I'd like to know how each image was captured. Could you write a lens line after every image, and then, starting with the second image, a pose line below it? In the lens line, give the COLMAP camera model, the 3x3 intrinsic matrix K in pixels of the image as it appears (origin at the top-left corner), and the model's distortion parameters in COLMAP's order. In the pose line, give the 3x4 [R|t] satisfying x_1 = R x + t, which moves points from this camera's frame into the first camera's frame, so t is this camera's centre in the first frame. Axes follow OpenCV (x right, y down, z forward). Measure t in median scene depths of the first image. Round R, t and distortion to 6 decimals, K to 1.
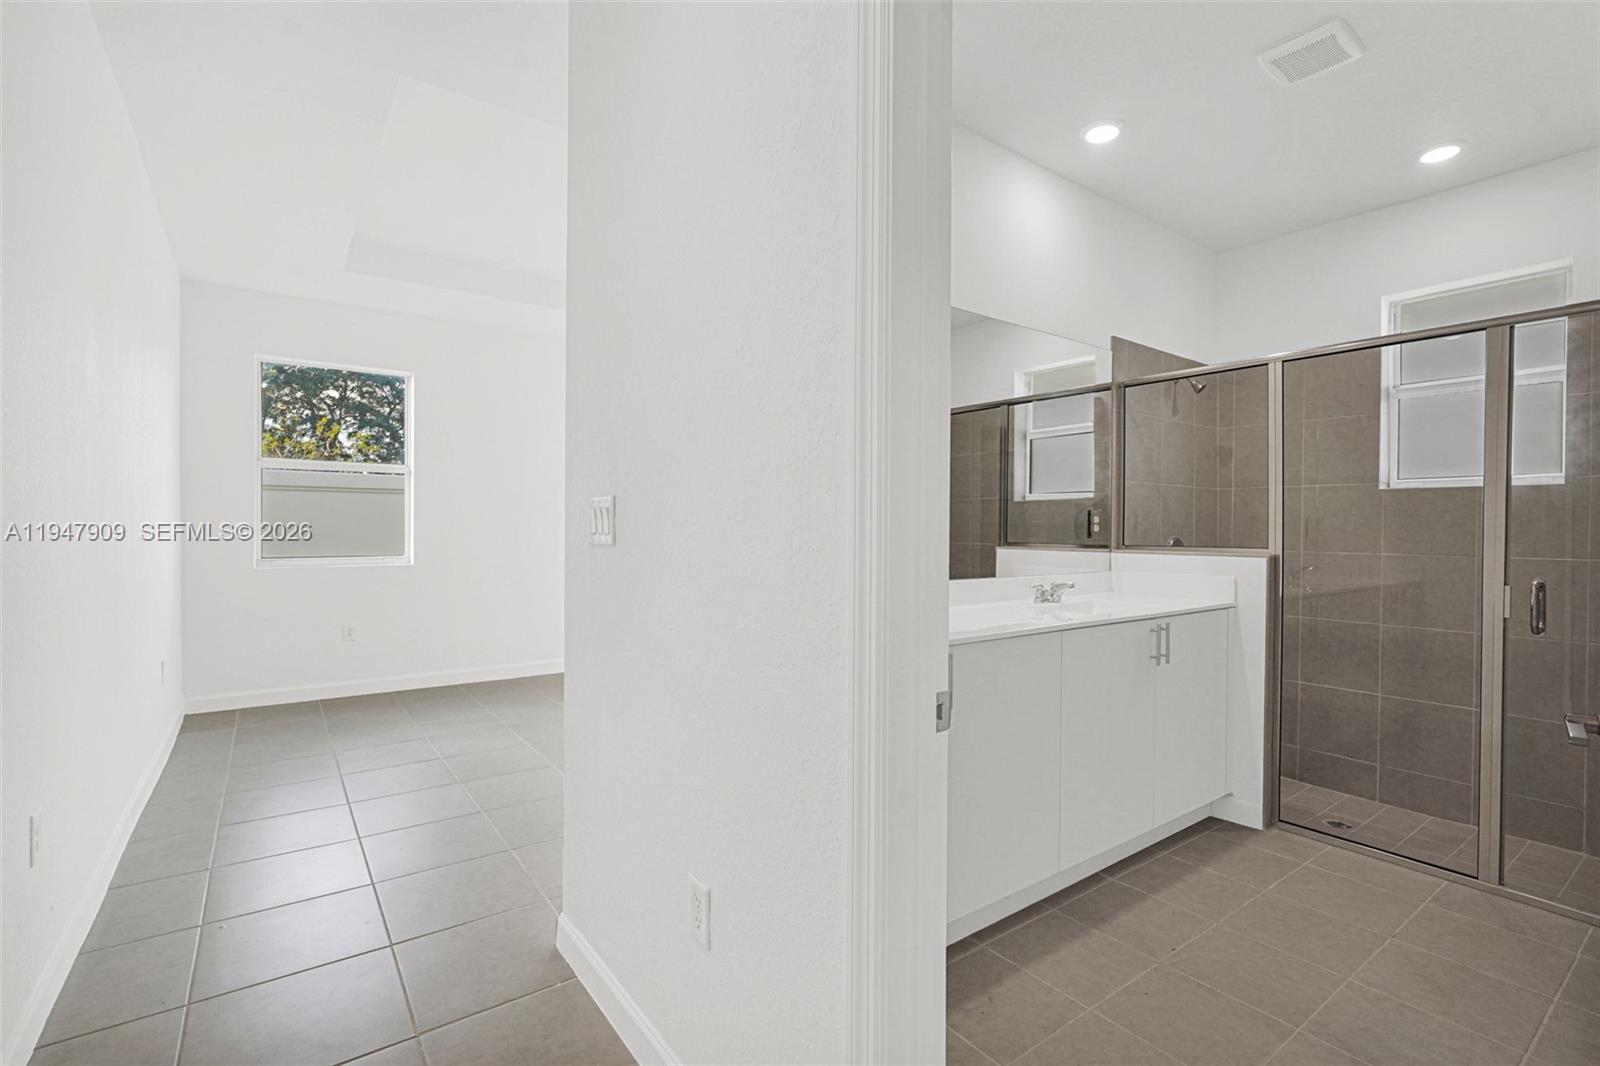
lens RADIAL K [[725.7, 0, 795.8], [0, 725.7, 529.8], [0, 0, 1]] dist [-0.014193, 0.006385]
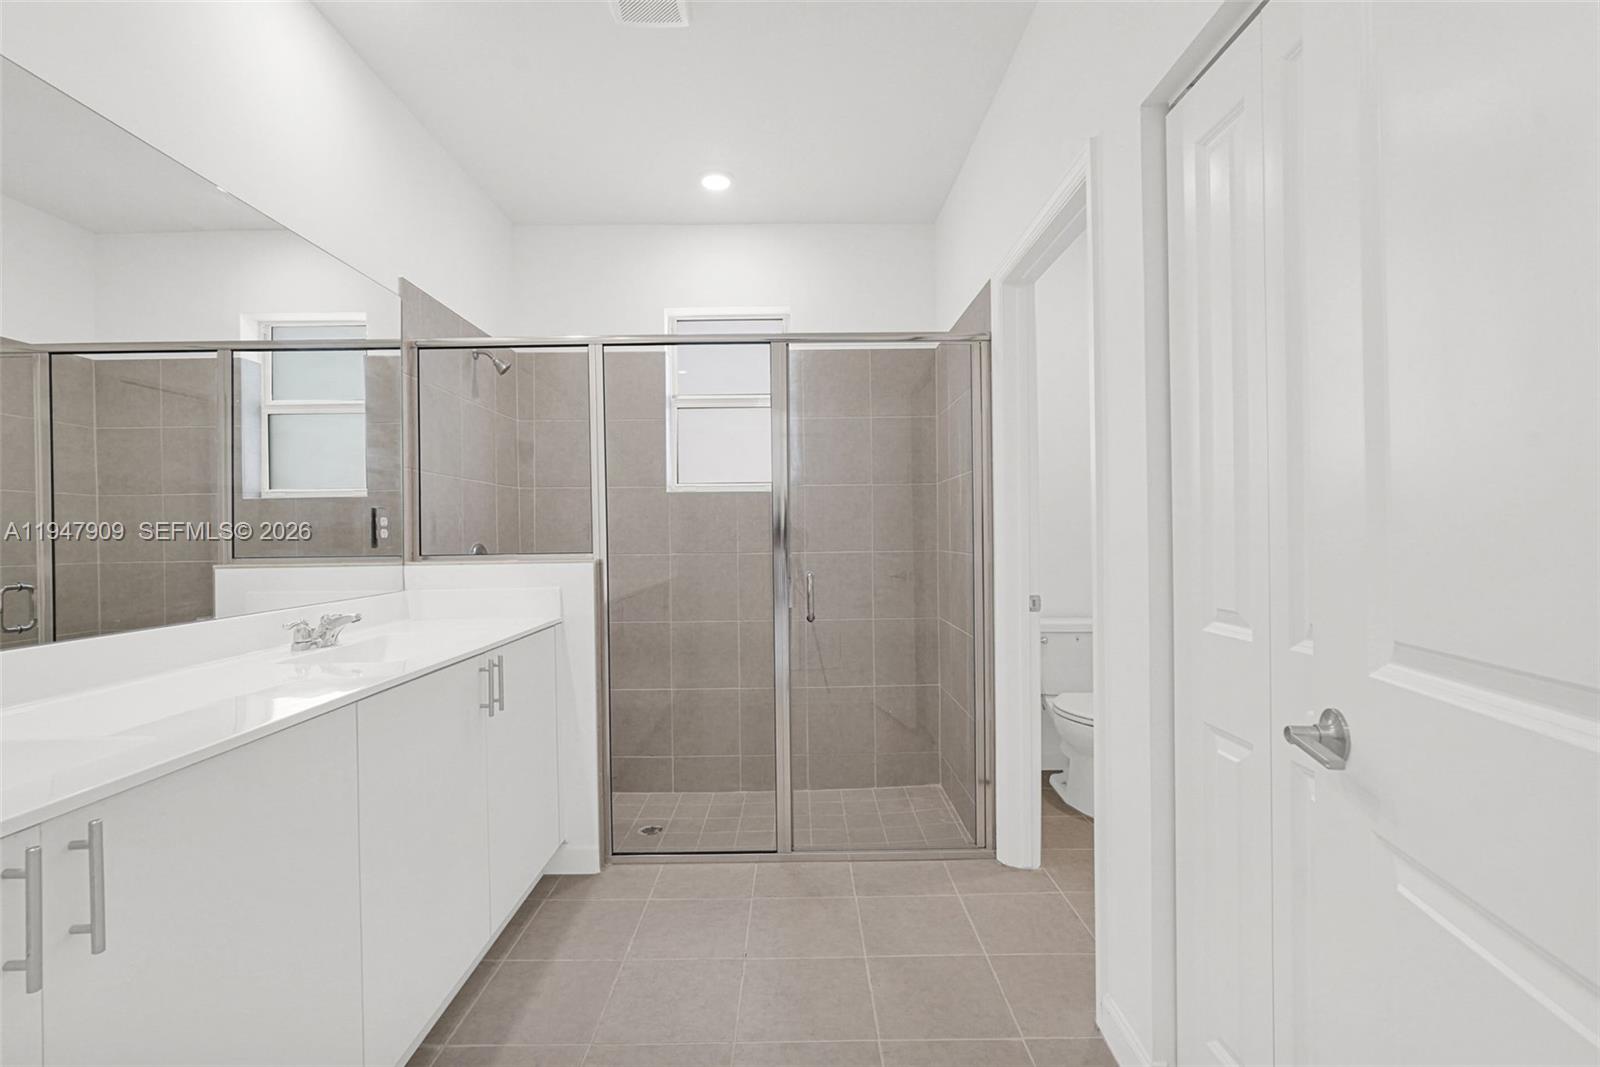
lens RADIAL K [[725.7, 0, 802.5], [0, 725.7, 535.0], [0, 0, 1]] dist [-0.014193, 0.006385]
pose [[0.574997, -0.015806, 0.818003, 0.064642], [0.020214, 0.999783, 0.005109, 0.004070], [-0.817906, 0.013597, 0.575192, 0.246138]]
